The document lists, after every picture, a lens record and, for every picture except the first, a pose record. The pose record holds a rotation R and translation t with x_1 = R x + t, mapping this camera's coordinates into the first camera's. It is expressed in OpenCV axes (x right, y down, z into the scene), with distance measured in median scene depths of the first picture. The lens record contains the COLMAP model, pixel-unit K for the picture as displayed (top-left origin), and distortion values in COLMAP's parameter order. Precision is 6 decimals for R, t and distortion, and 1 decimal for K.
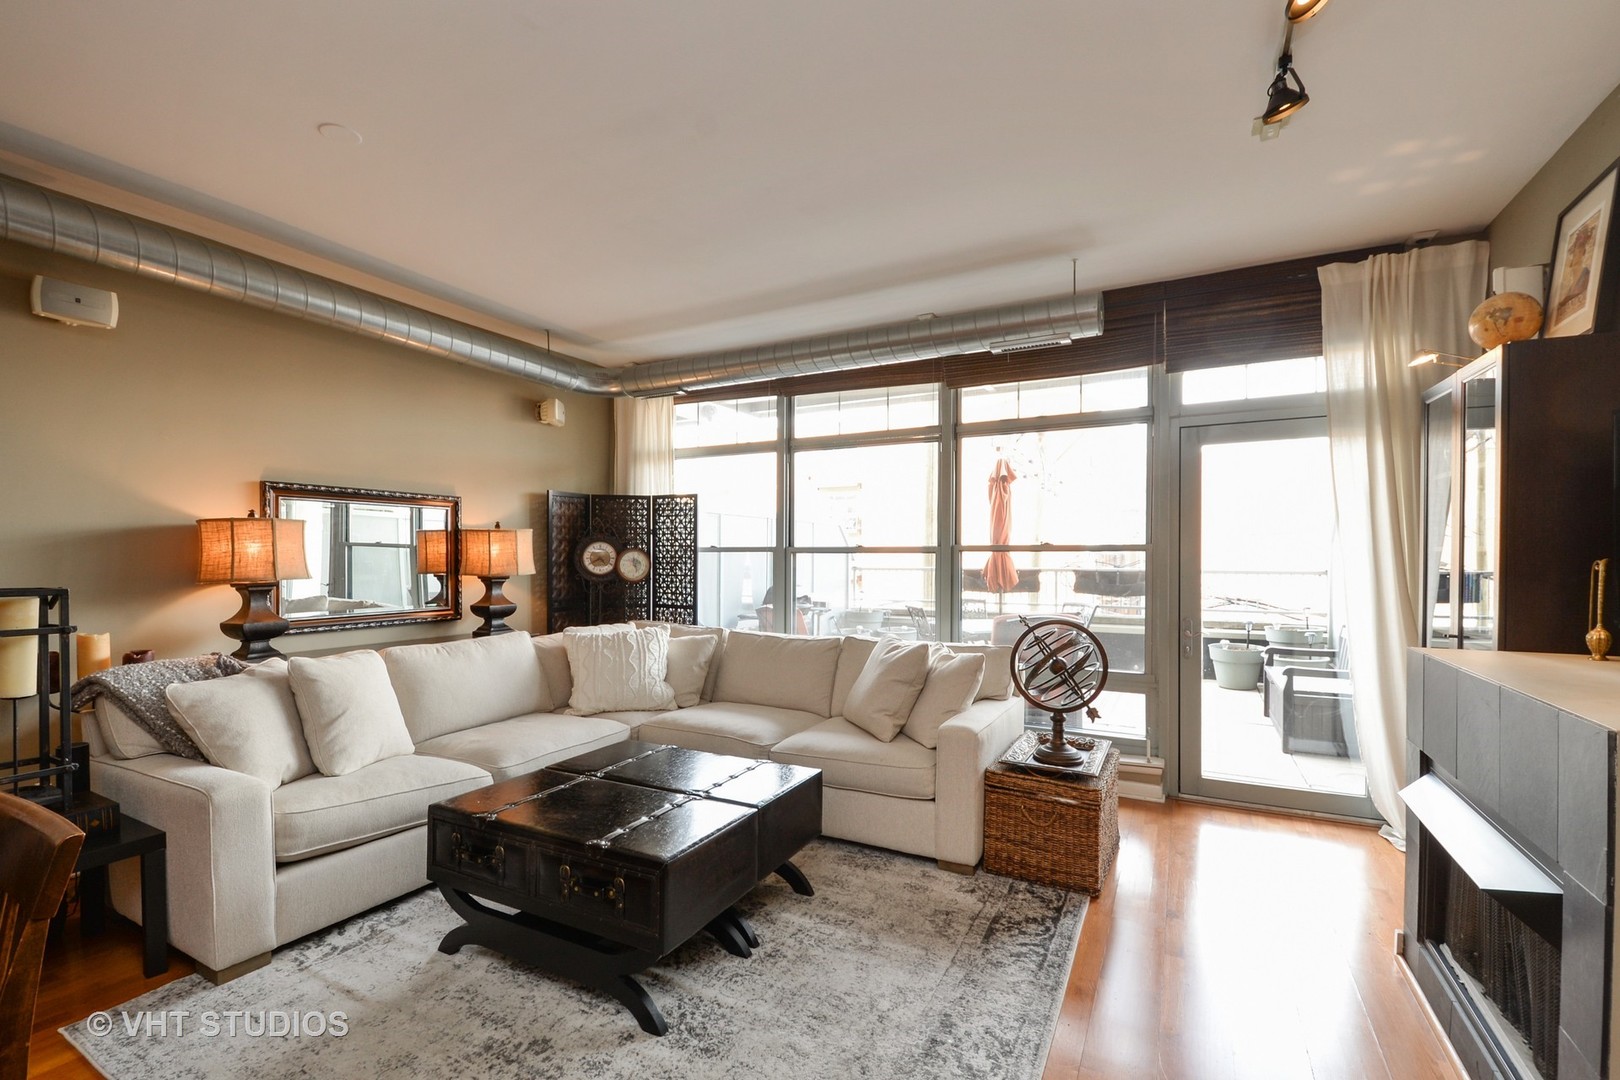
lens RADIAL K [[703.9, 0, 811.3], [0, 703.9, 551.5], [0, 0, 1]] dist [-0.017977, -0.000766]
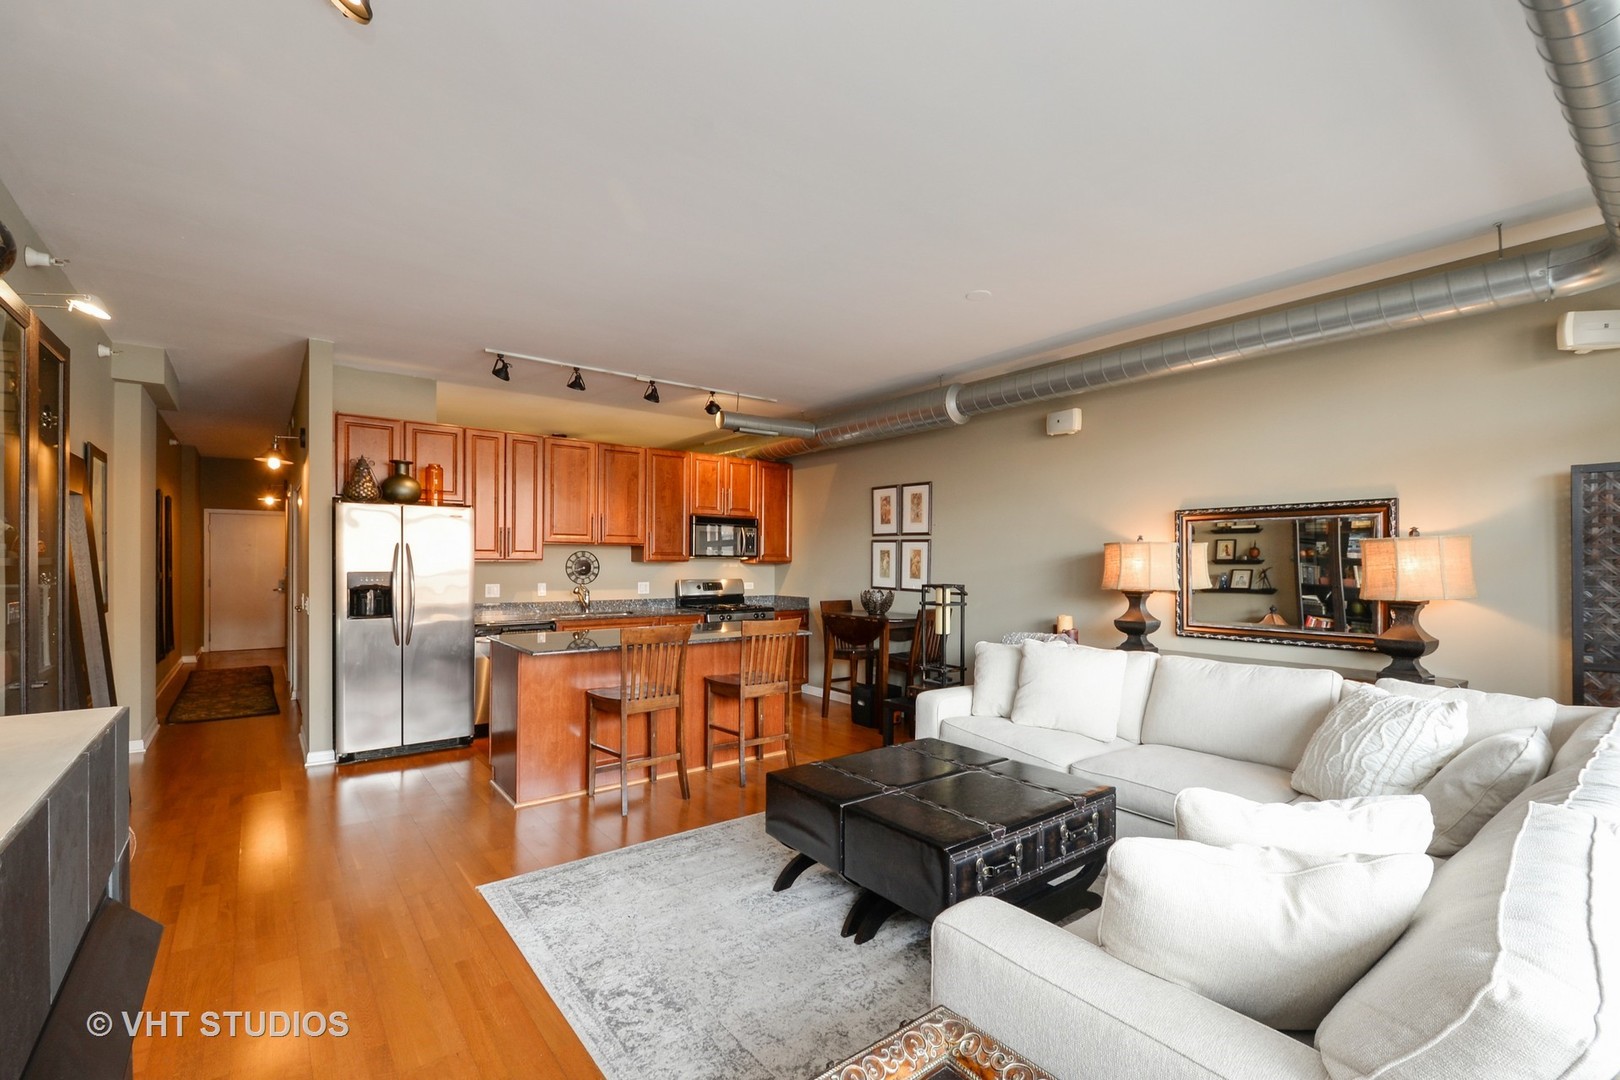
lens RADIAL K [[703.9, 0, 807.9], [0, 703.9, 553.1], [0, 0, 1]] dist [-0.017977, -0.000766]
pose [[-0.416620, -0.018573, -0.908891, 1.182242], [-0.001522, 0.999804, -0.019733, -0.001035], [0.909079, -0.006837, -0.416567, 1.770055]]
